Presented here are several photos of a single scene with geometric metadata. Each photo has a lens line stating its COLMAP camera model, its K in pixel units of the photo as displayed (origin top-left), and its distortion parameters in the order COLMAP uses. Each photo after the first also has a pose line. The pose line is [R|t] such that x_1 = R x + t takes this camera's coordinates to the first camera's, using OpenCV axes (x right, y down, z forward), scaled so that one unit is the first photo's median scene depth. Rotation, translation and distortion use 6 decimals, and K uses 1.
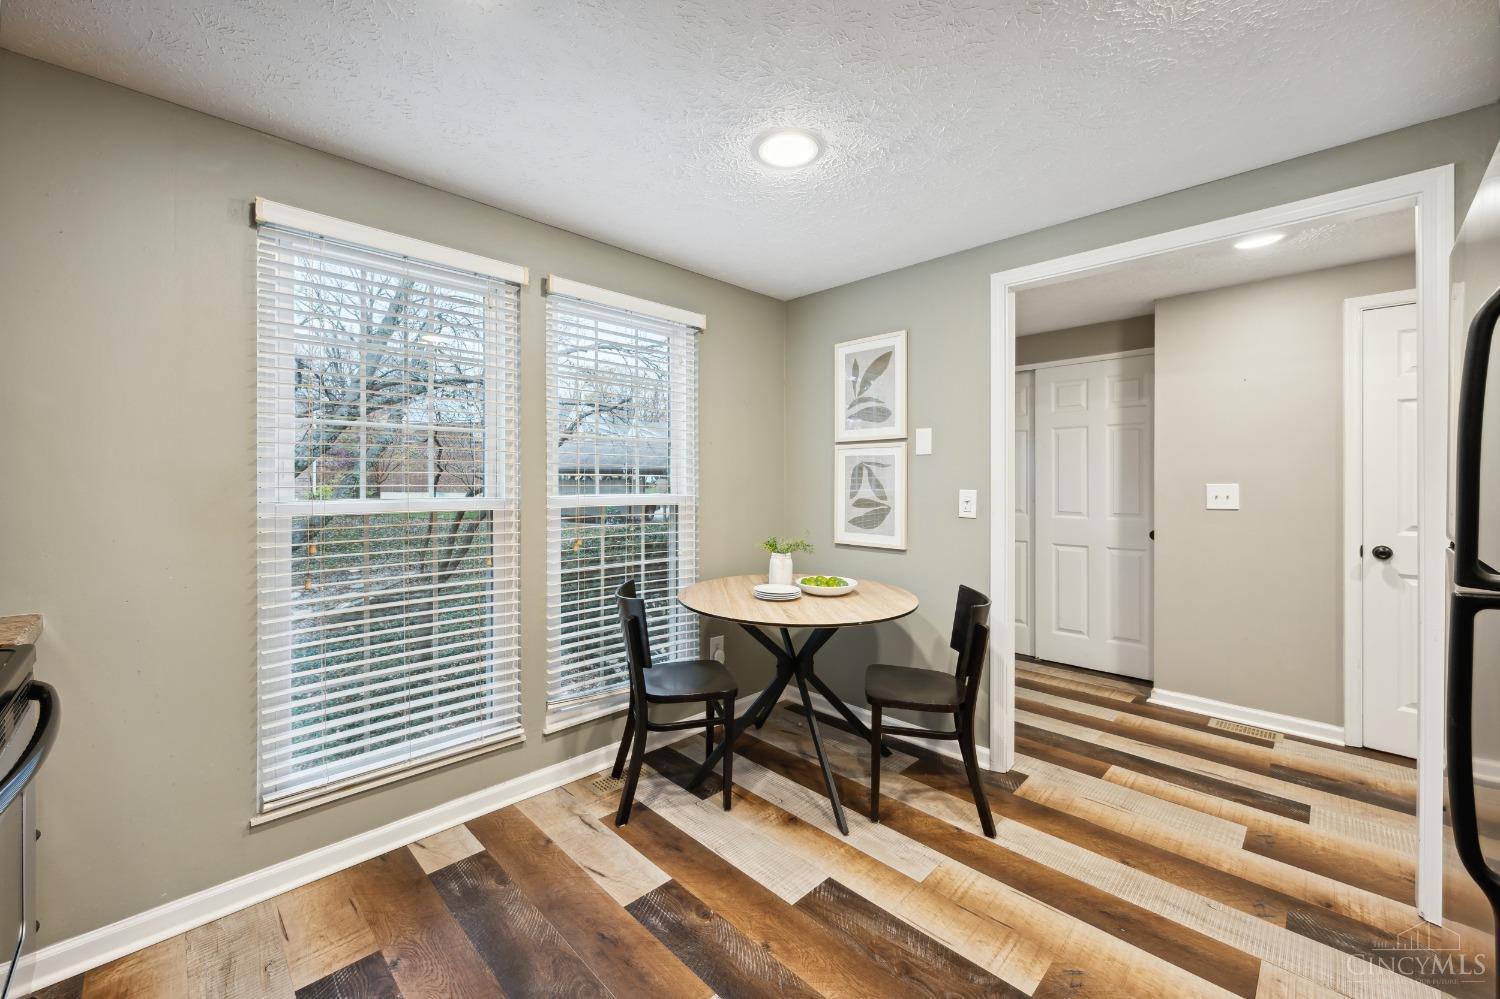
lens RADIAL K [[597.8, 0, 745.2], [0, 597.8, 474.9], [0, 0, 1]] dist [0.001596, 0.000181]
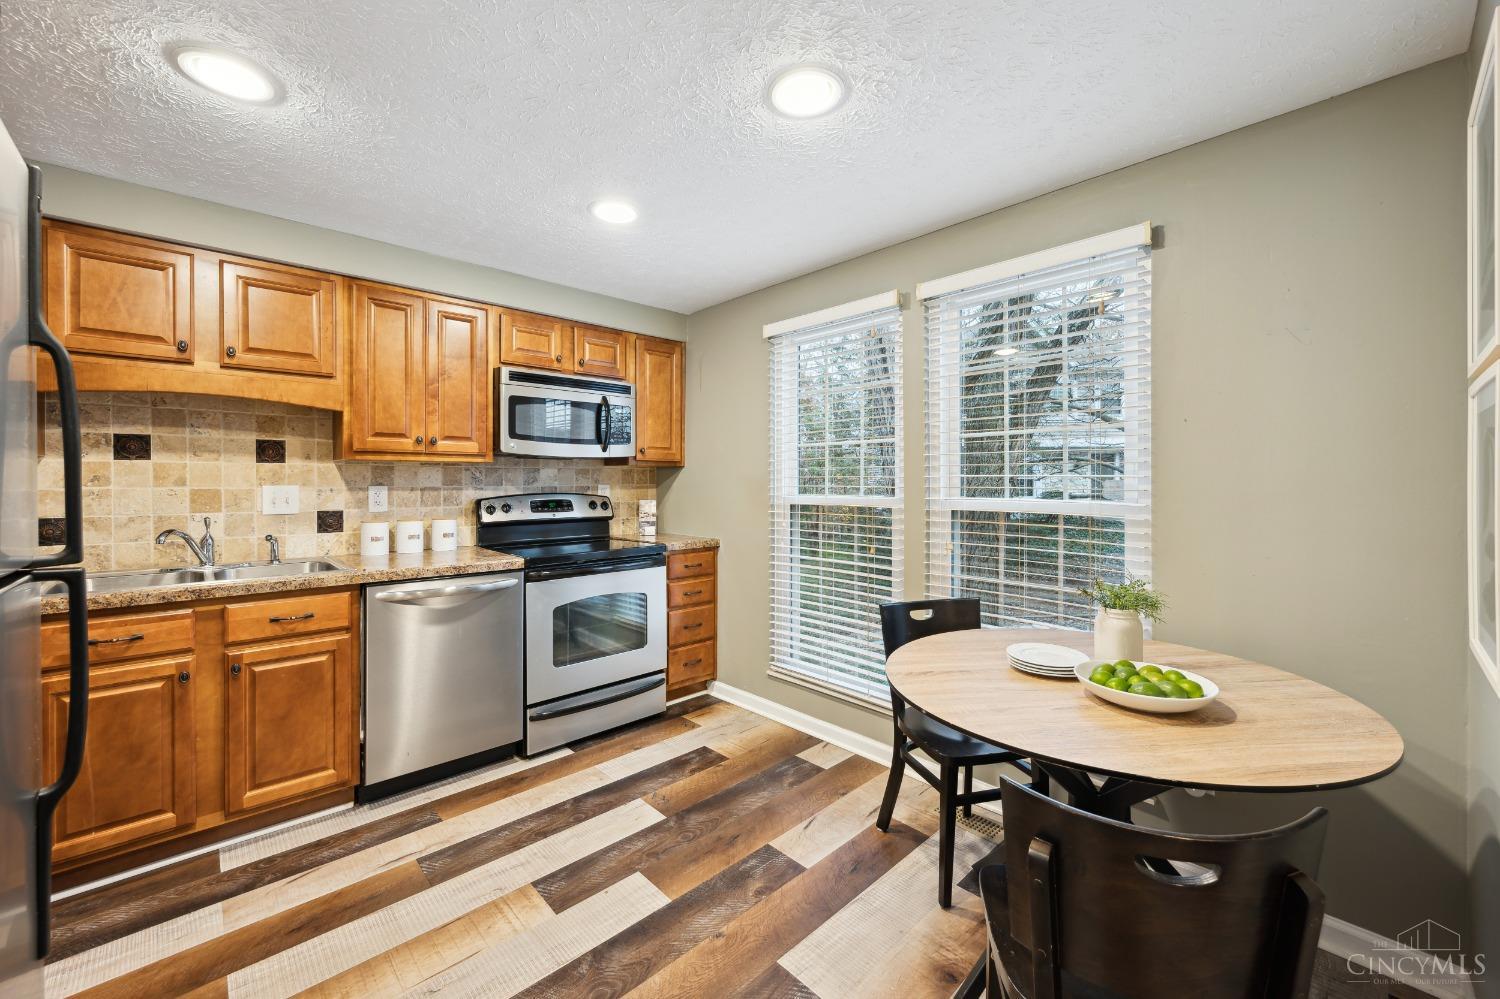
lens RADIAL K [[597.8, 0, 745.2], [0, 597.8, 474.9], [0, 0, 1]] dist [0.001596, 0.000181]
pose [[-0.038537, -0.015046, -0.999144, 0.898058], [0.007686, 0.999853, -0.015353, 0.013263], [0.999228, -0.008271, -0.038416, 0.916932]]
